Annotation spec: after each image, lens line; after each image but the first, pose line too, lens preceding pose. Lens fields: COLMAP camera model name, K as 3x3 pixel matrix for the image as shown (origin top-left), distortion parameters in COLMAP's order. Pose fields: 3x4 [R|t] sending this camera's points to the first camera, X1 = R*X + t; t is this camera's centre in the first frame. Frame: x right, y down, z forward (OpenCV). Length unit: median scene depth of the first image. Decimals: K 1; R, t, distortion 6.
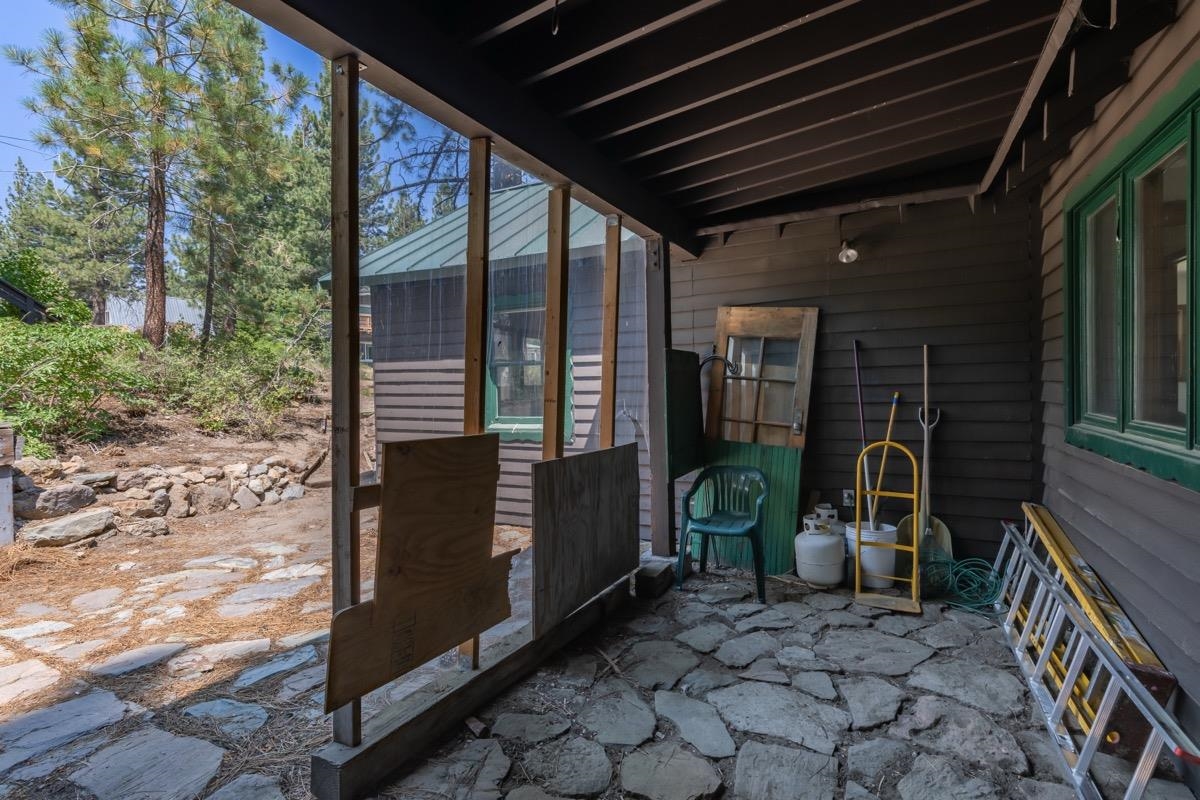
lens RADIAL K [[530.8, 0, 604.9], [0, 530.8, 400.3], [0, 0, 1]] dist [0.007061, -0.000101]
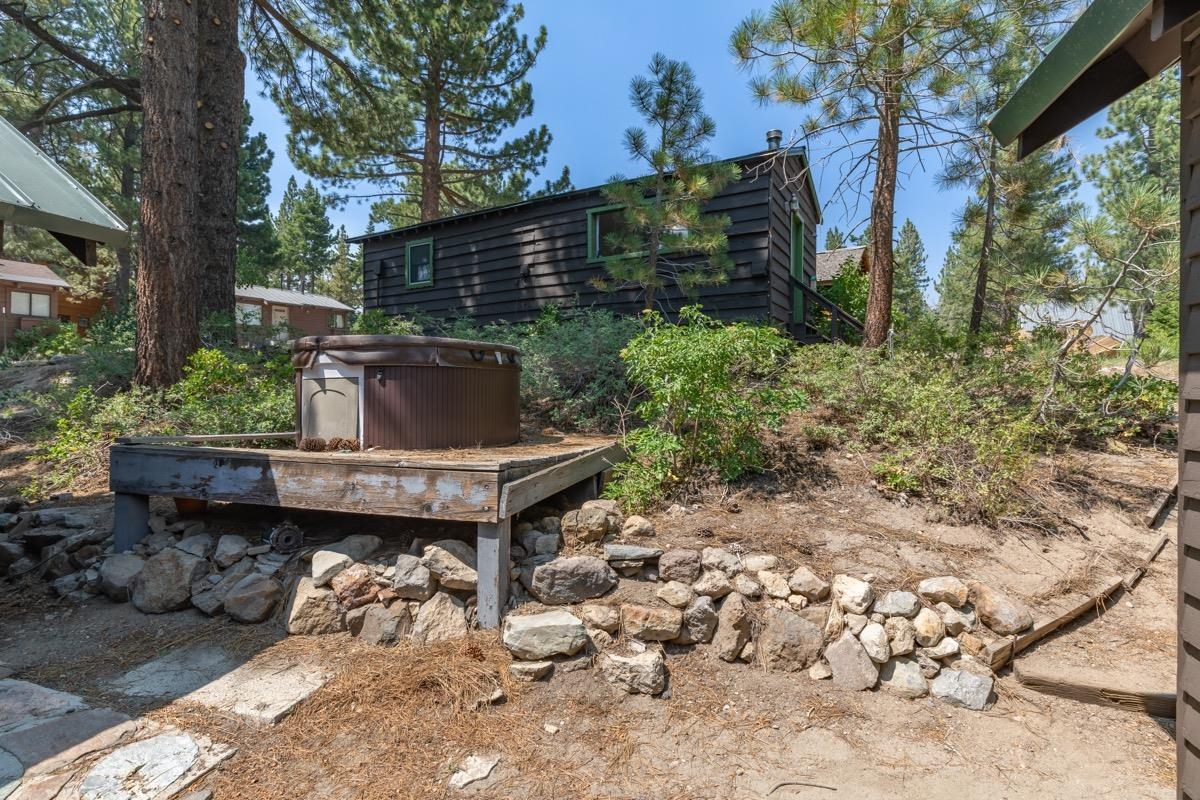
lens RADIAL K [[565.4, 0, 600.0], [0, 565.4, 400.0], [0, 0, 1]] dist [0.000400, -0.000589]
pose [[0.184904, 0.028953, -0.982330, -0.243298], [-0.044286, 0.998796, 0.021102, -0.048427], [0.981758, 0.039601, 0.185964, 0.713321]]
